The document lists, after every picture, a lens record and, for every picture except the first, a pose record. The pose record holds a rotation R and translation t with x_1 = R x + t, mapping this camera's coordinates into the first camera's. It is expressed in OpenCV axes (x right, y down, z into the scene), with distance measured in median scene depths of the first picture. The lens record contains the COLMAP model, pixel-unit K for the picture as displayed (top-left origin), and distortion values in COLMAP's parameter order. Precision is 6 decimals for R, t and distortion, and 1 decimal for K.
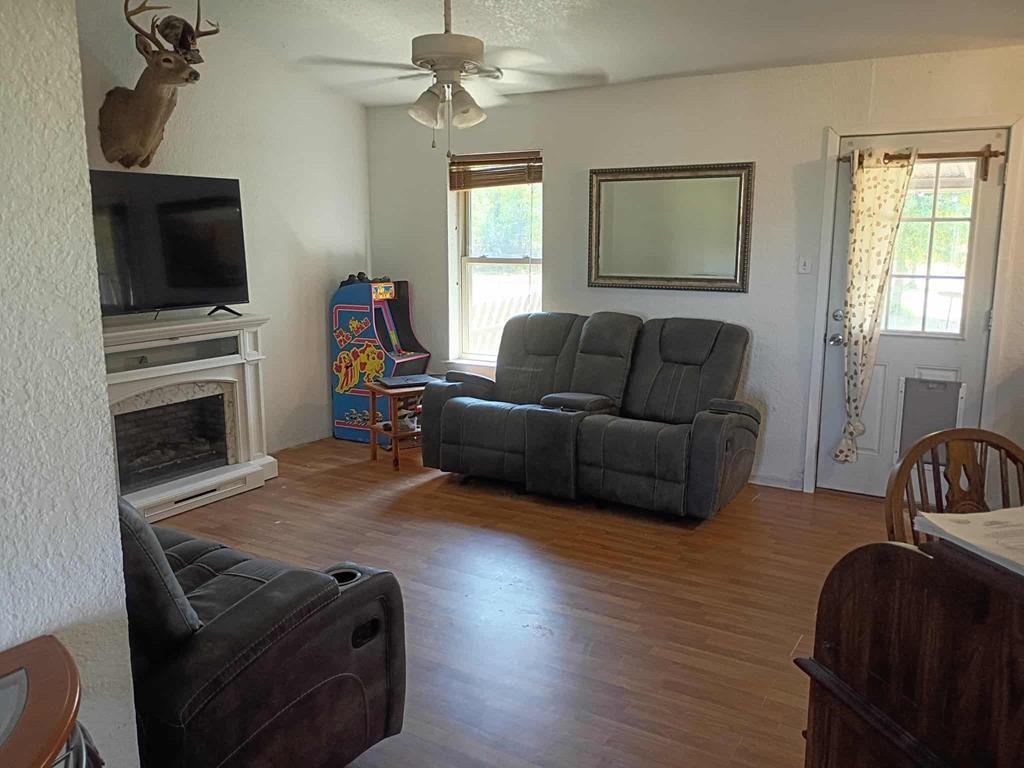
lens RADIAL K [[848.8, 0, 512.0], [0, 848.8, 384.0], [0, 0, 1]] dist [0.064138, -0.083074]
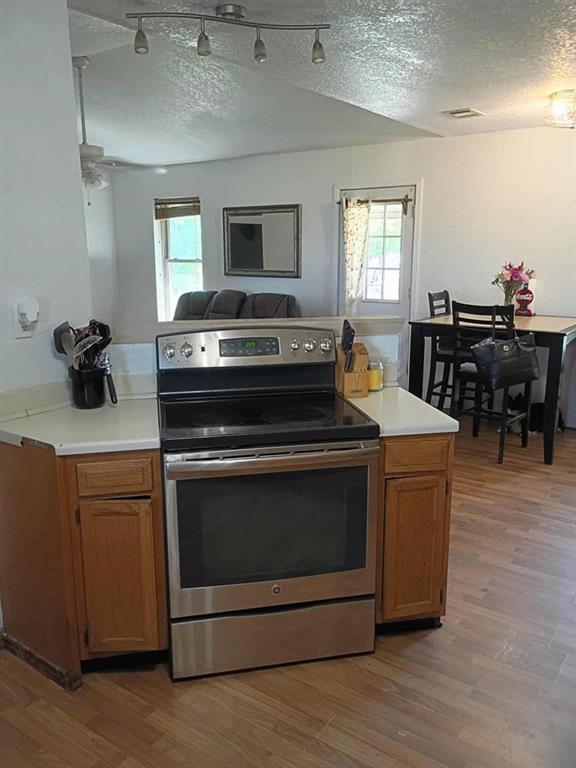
lens RADIAL K [[636.6, 0, 288.0], [0, 636.6, 384.0], [0, 0, 1]] dist [0.064138, -0.083074]
pose [[0.997359, 0.013738, -0.071321, 0.376856], [-0.011344, 0.999362, 0.033868, 0.073594], [0.071741, -0.032969, 0.996878, -0.358163]]
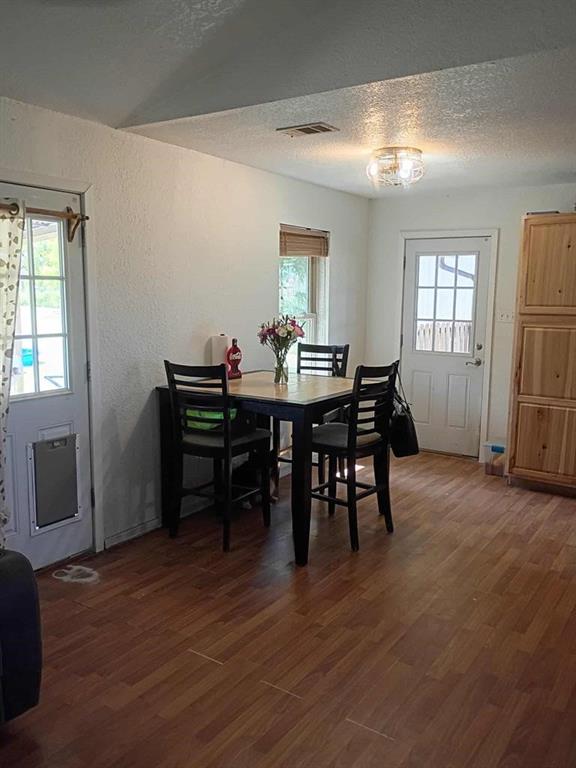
lens RADIAL K [[636.6, 0, 288.0], [0, 636.6, 384.0], [0, 0, 1]] dist [0.064138, -0.083074]
pose [[0.041982, -0.151325, 0.987592, -0.219501], [0.162967, 0.976263, 0.142661, -0.126771], [-0.985738, 0.154955, 0.065647, 0.667896]]
